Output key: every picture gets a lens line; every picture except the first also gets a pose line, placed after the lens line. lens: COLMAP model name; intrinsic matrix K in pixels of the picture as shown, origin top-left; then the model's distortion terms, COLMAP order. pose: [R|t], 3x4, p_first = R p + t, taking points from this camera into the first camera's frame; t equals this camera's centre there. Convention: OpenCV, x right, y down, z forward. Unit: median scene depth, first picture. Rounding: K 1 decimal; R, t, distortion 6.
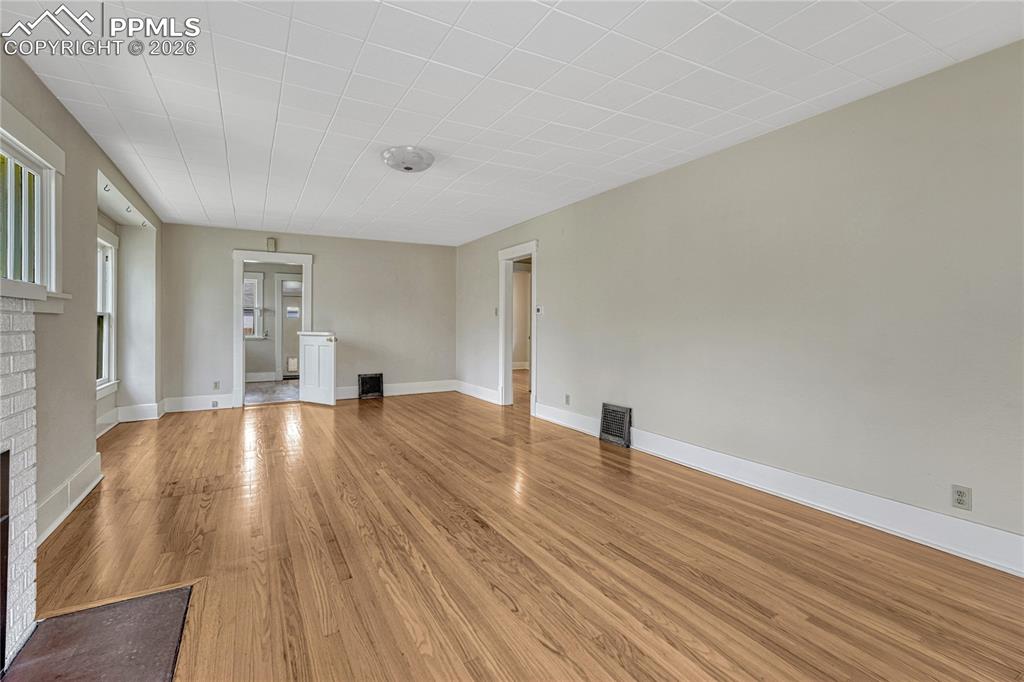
lens RADIAL K [[464.8, 0, 504.8], [0, 464.8, 324.7], [0, 0, 1]] dist [0.000507, 0.000040]
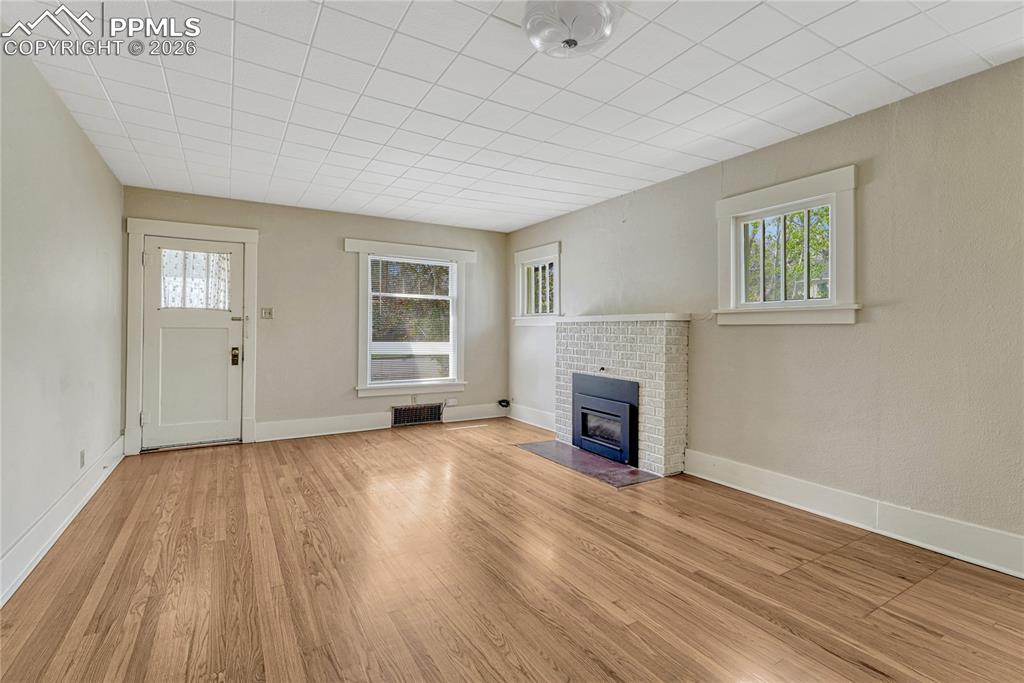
lens RADIAL K [[471.8, 0, 504.4], [0, 471.8, 328.5], [0, 0, 1]] dist [0.000430, 0.000126]
pose [[-0.999527, -0.006074, -0.030158, -0.096027], [-0.006063, 0.999982, -0.000457, -0.005129], [0.030160, -0.000274, -0.999545, 1.240851]]
